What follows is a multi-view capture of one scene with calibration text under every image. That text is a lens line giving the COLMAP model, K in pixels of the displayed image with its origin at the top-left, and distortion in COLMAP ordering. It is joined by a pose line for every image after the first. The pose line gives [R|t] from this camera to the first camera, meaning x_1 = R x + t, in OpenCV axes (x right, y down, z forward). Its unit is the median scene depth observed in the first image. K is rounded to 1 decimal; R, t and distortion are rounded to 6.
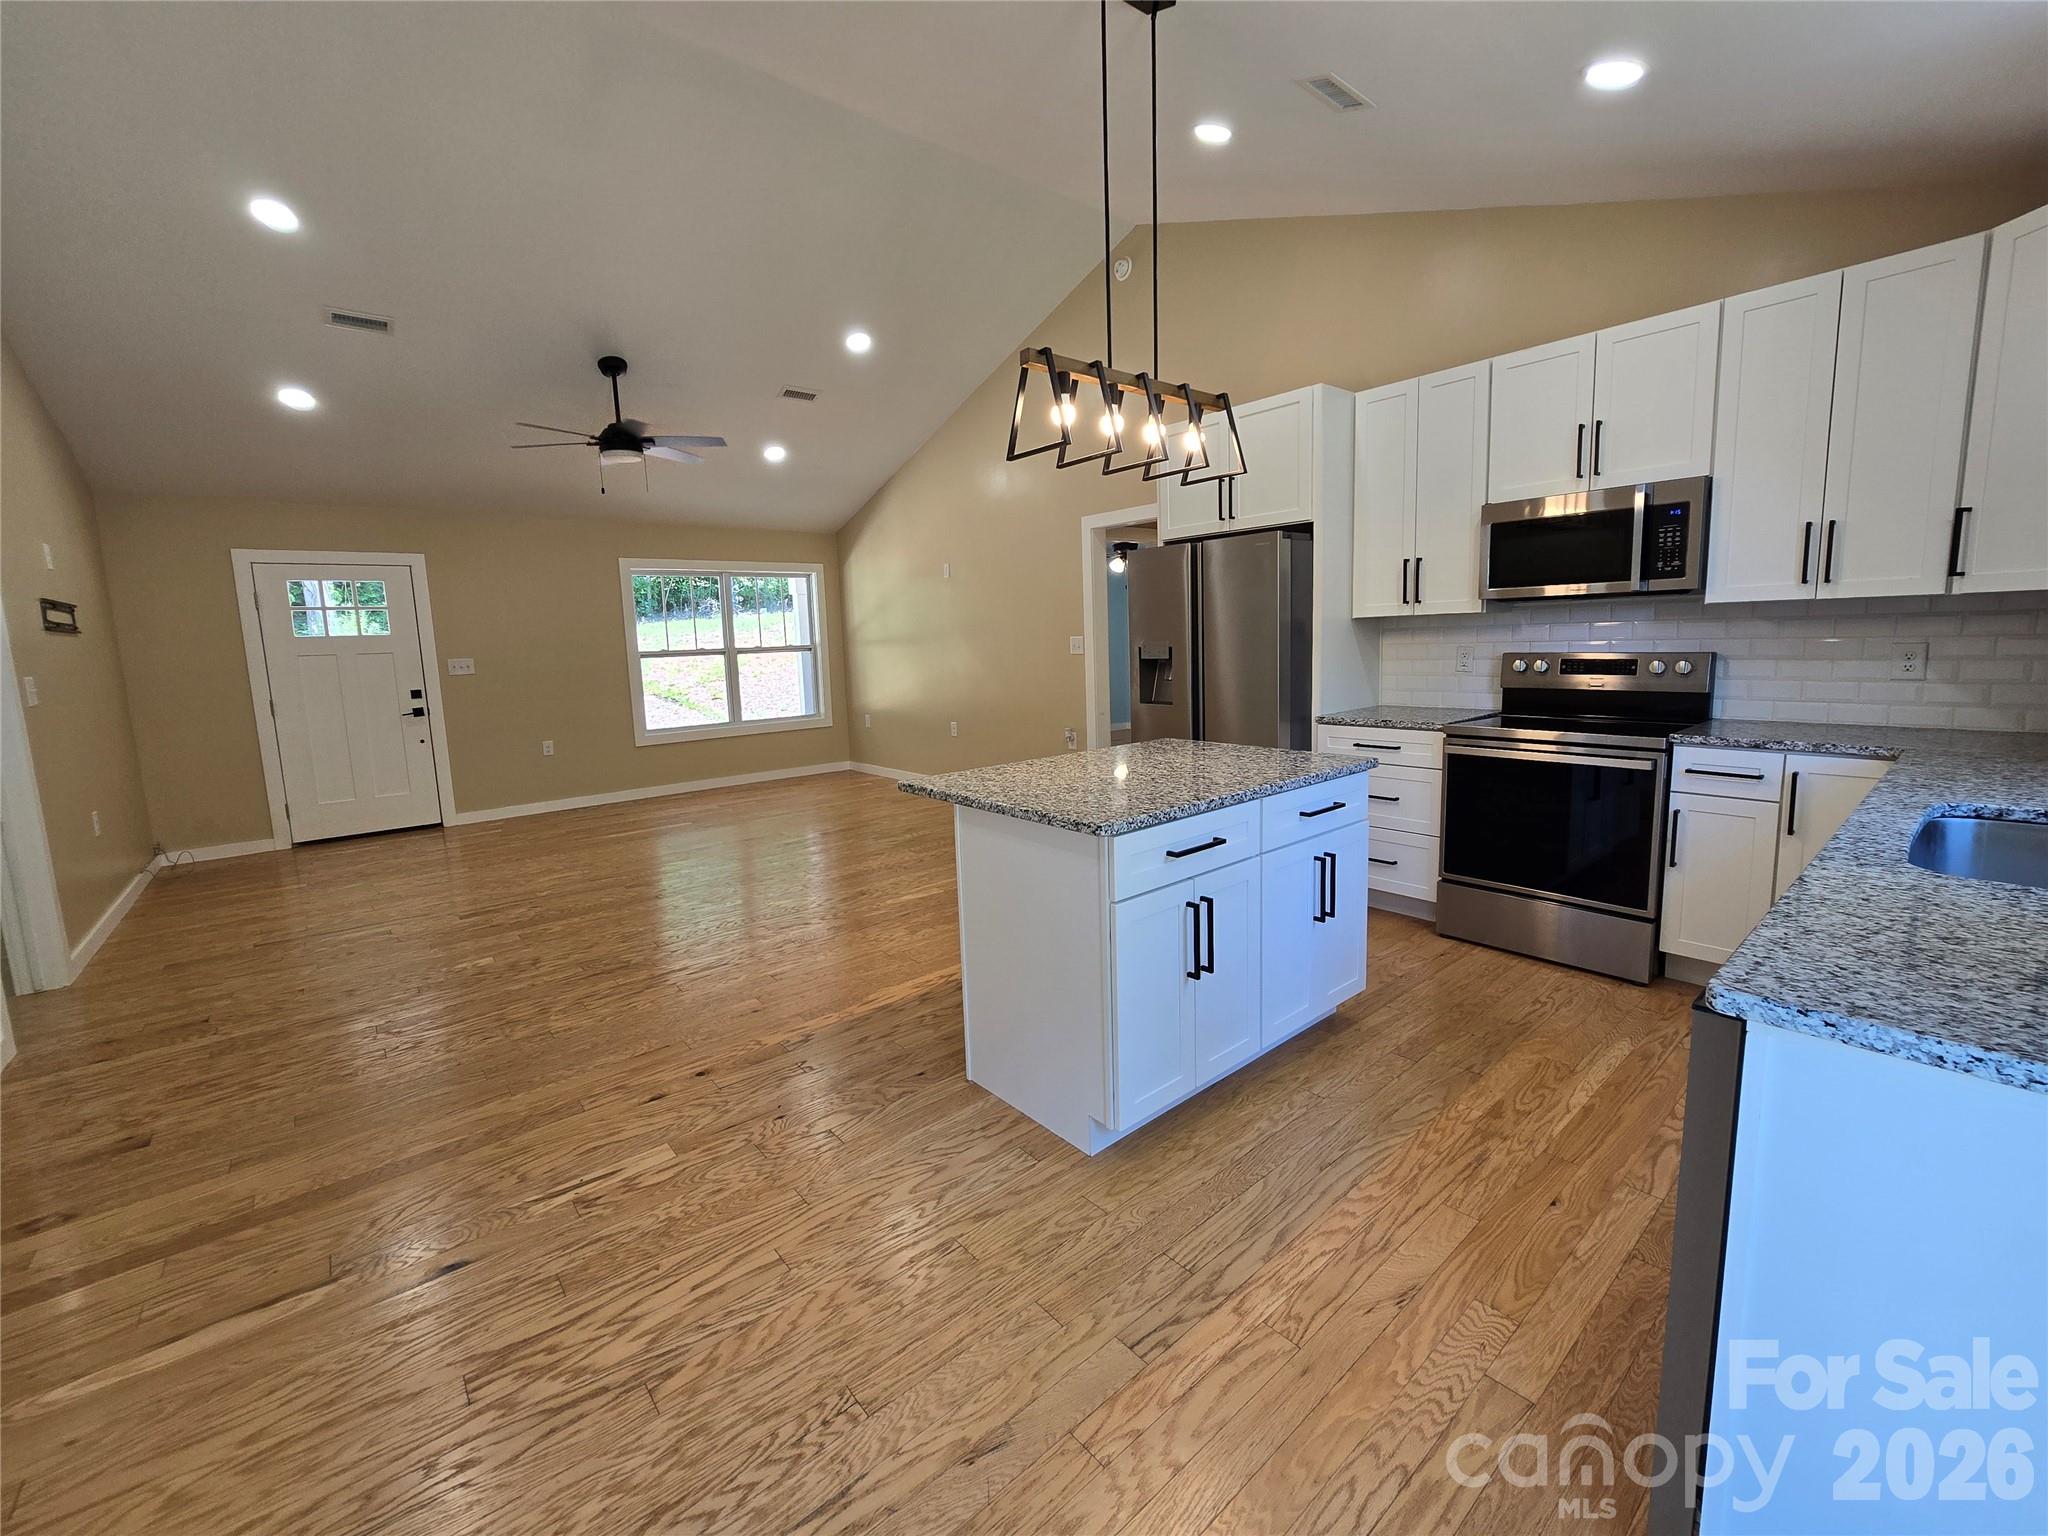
lens RADIAL K [[840.6, 0, 1019.0], [0, 840.6, 744.8], [0, 0, 1]] dist [-0.001852, -0.000641]
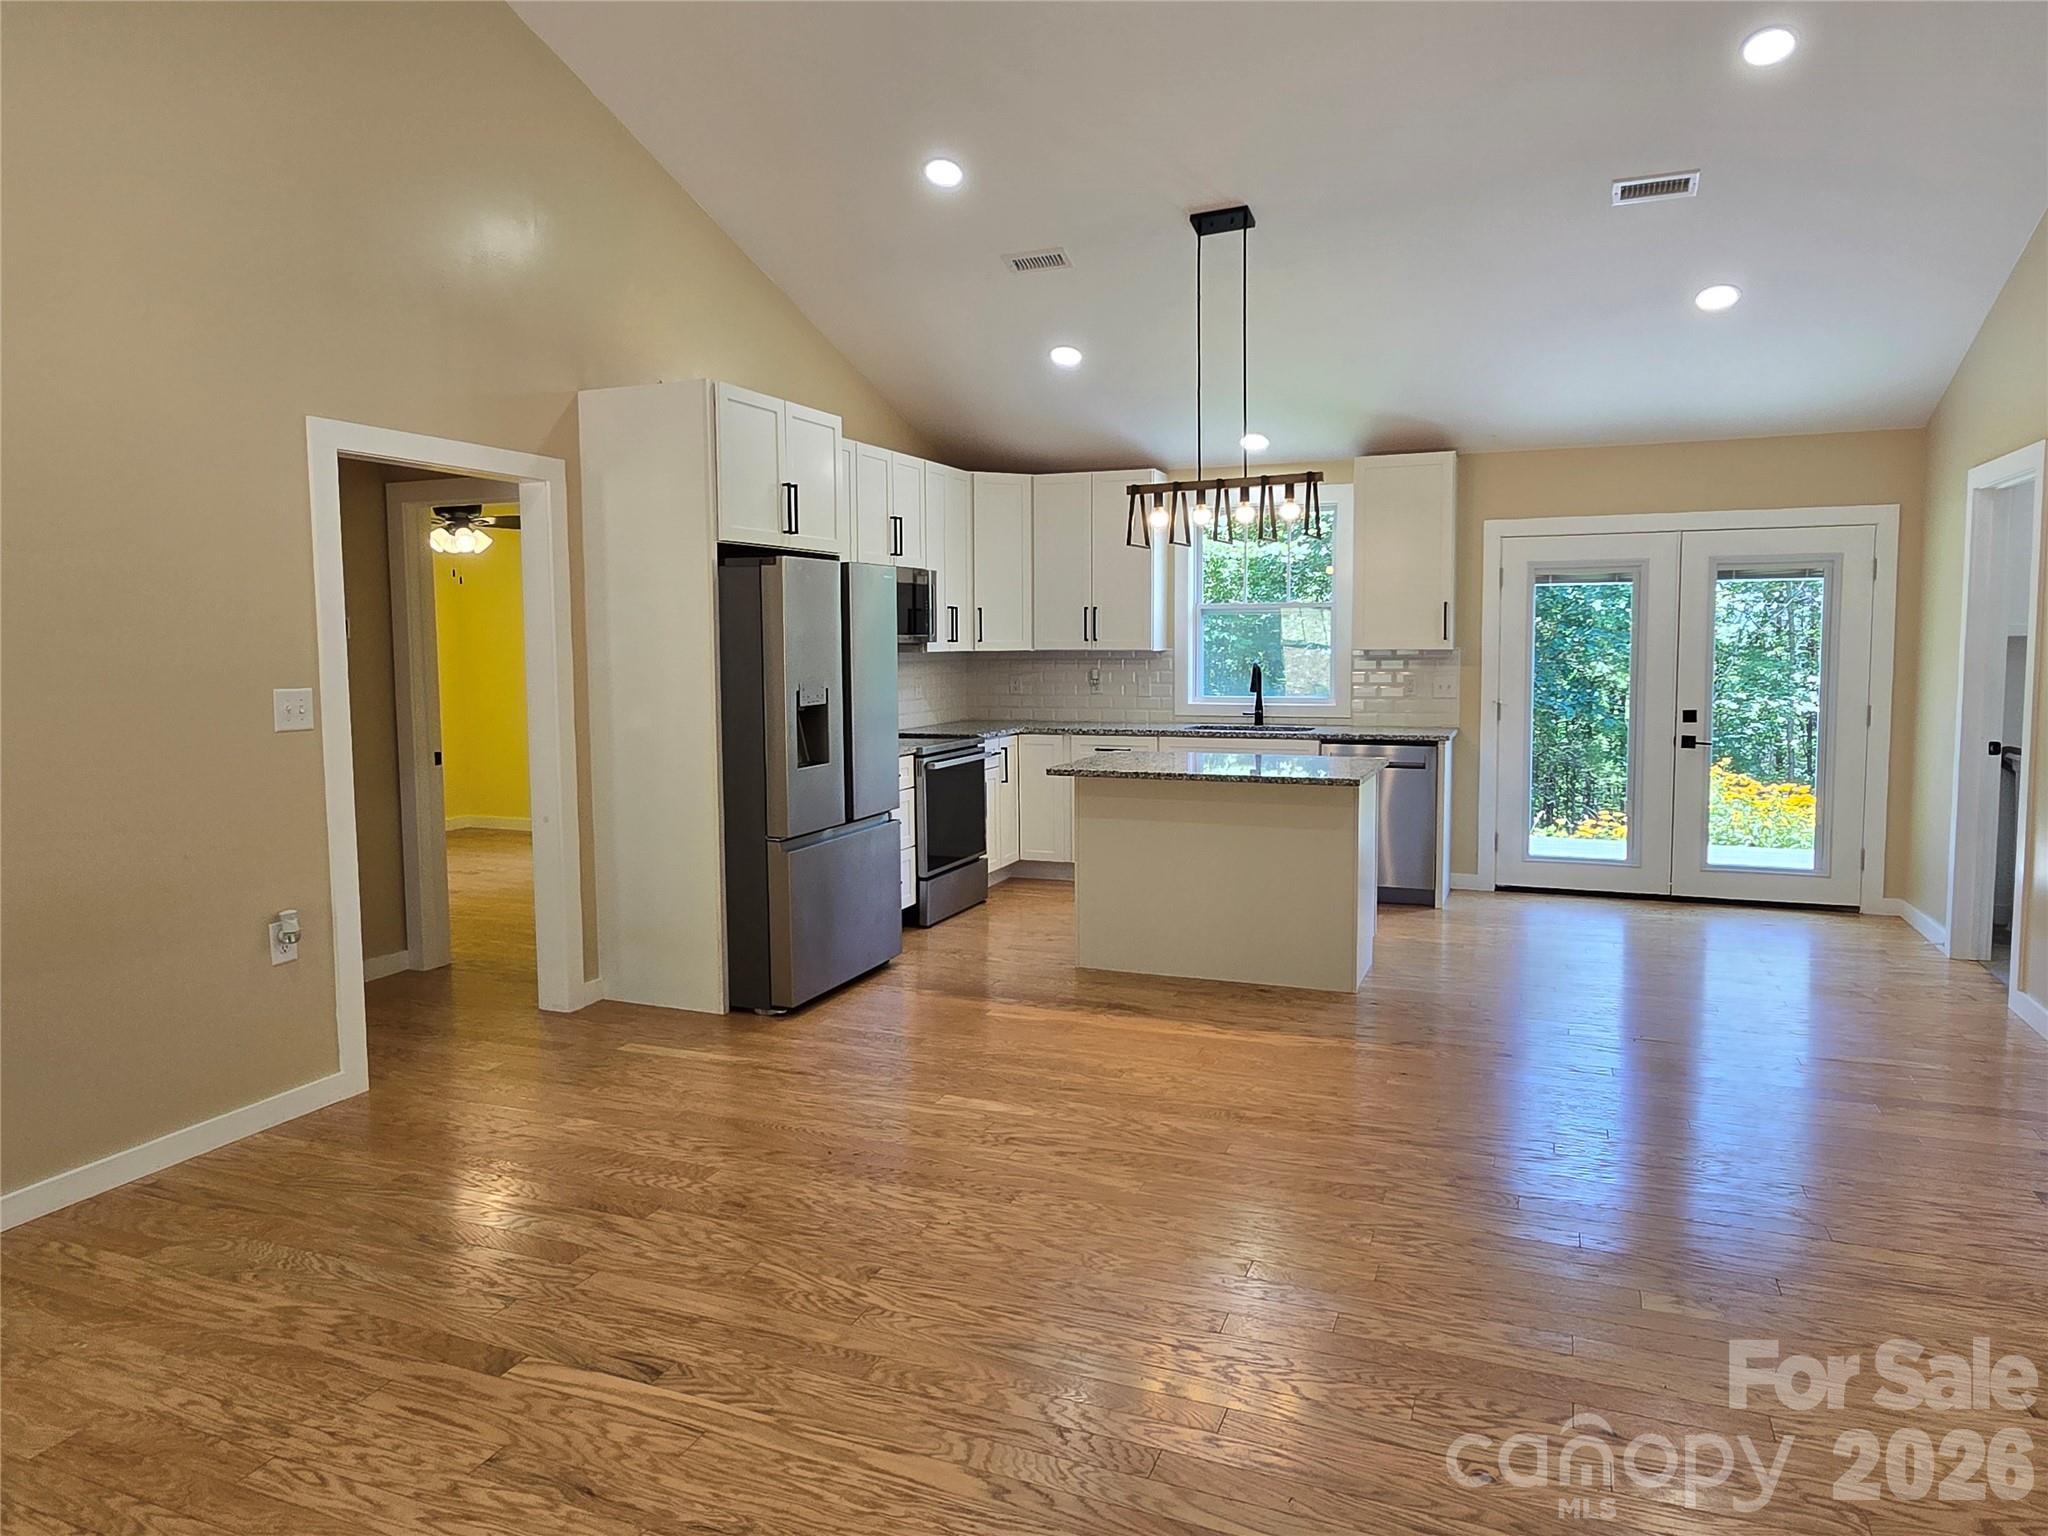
lens RADIAL K [[1299.4, 0, 1041.0], [0, 1299.4, 758.3], [0, 0, 1]] dist [0.003066, -0.004588]
pose [[-0.476969, -0.043864, 0.877825, -0.764225], [0.138083, 0.982611, 0.124128, -0.137832], [-0.868006, 0.180418, -0.462618, 1.099764]]
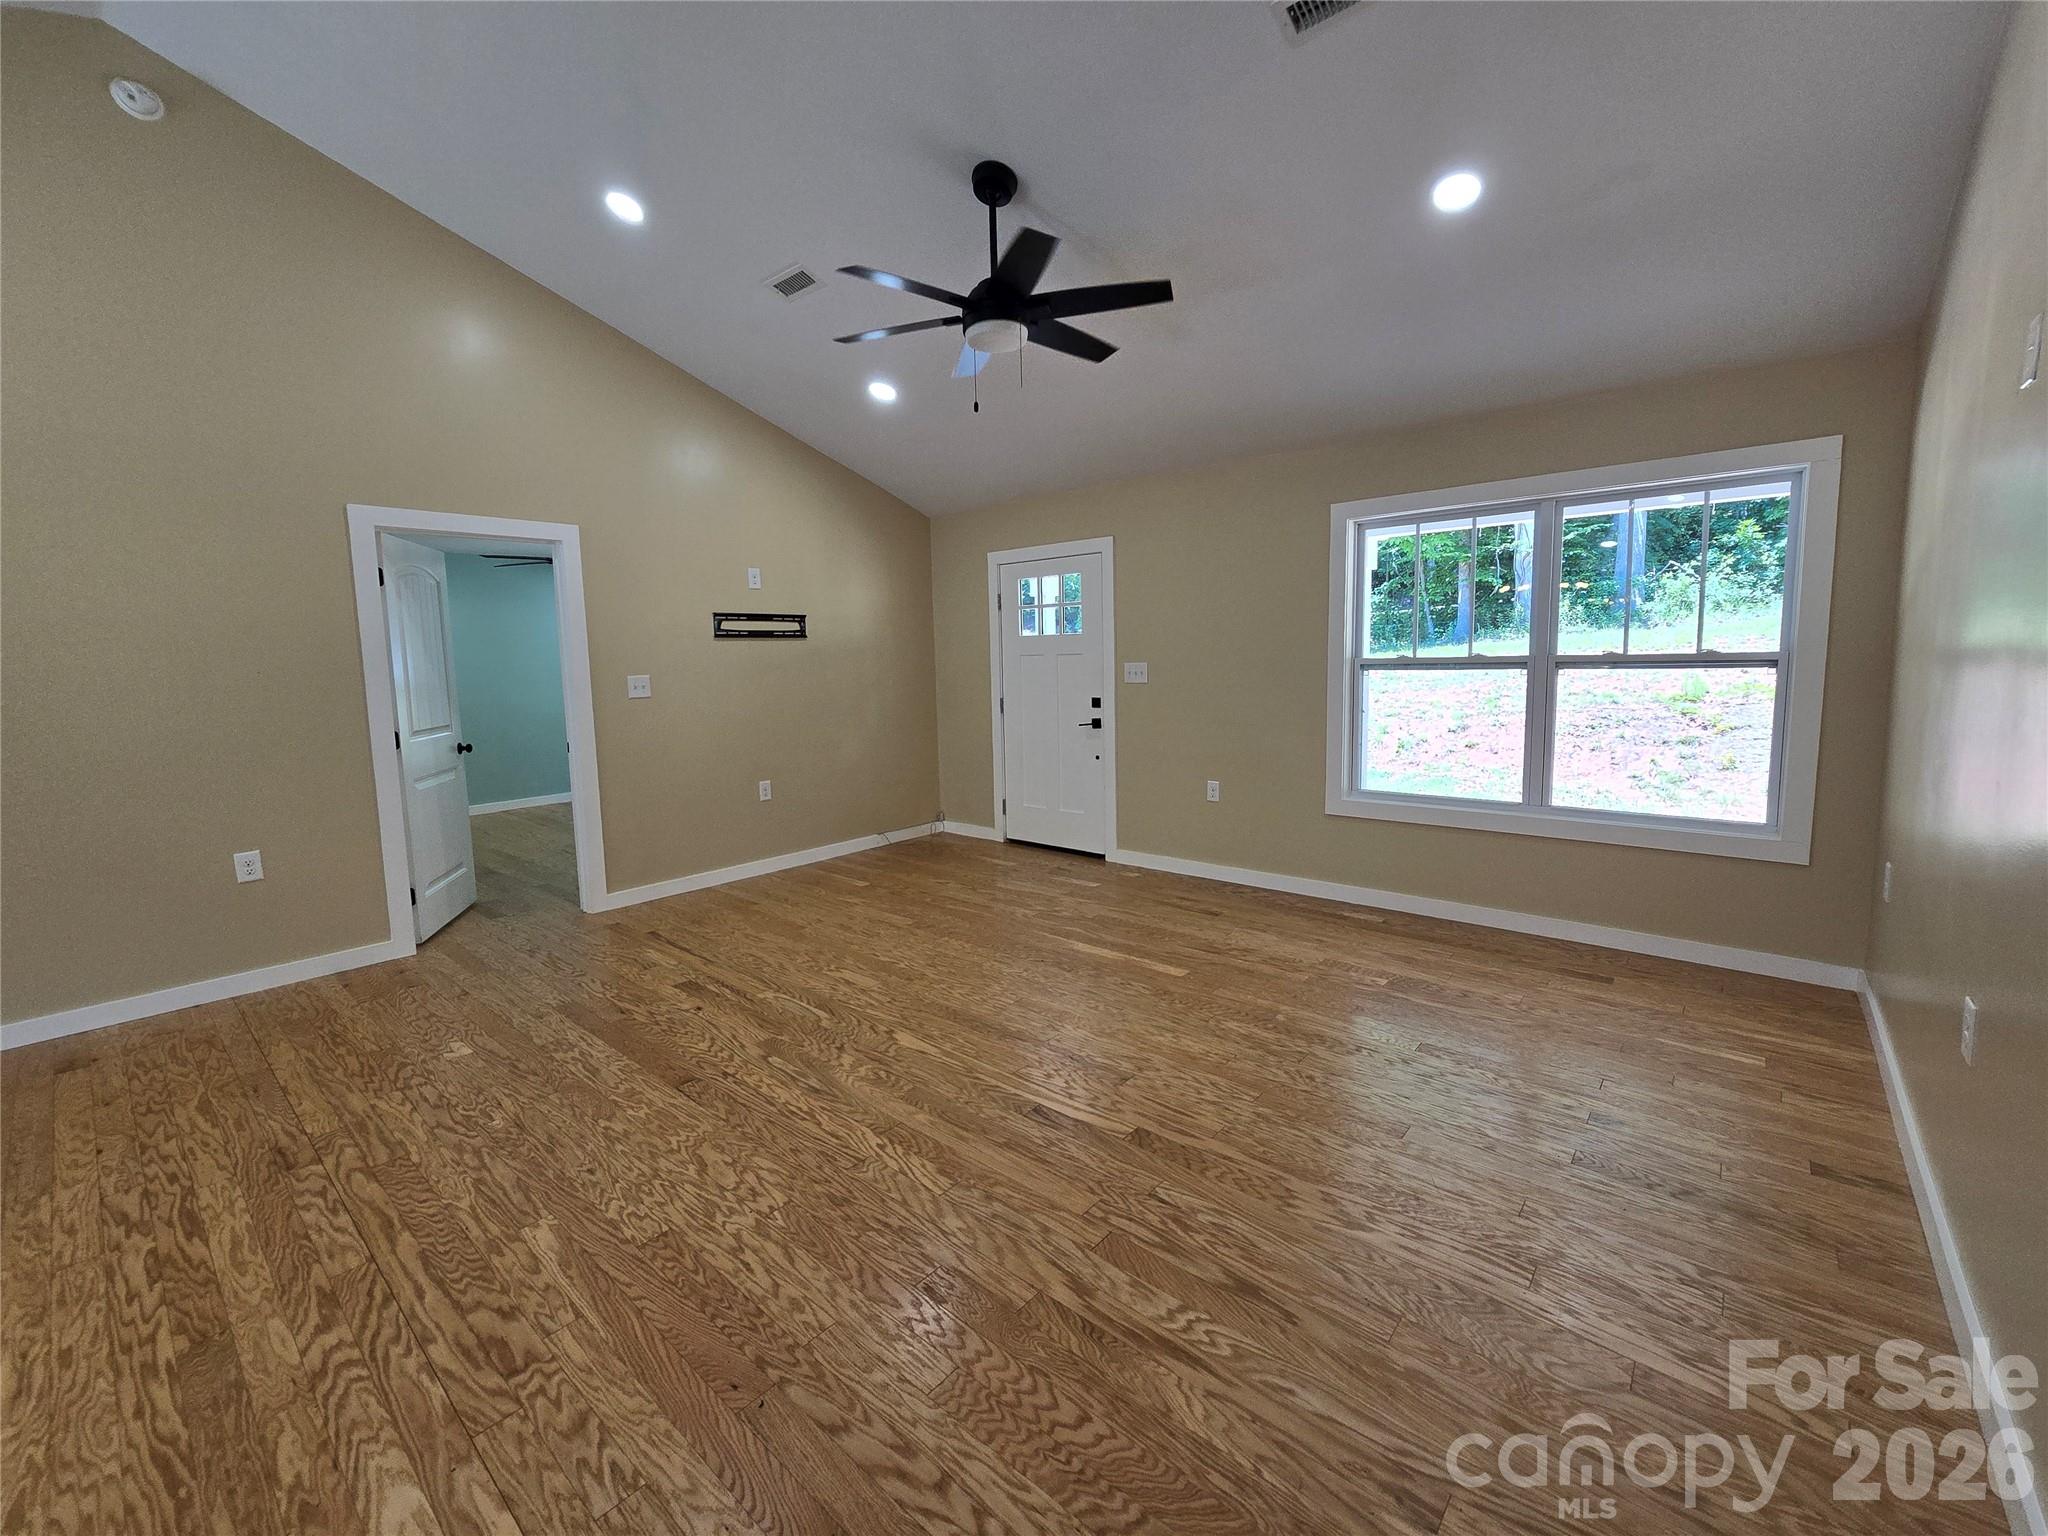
lens RADIAL K [[840.6, 0, 1020.1], [0, 840.6, 743.5], [0, 0, 1]] dist [-0.001852, -0.000641]
pose [[0.156836, 0.132993, -0.978629, 0.142098], [-0.109870, 0.987091, 0.116535, -0.132376], [0.981494, 0.089245, 0.169423, 0.935630]]
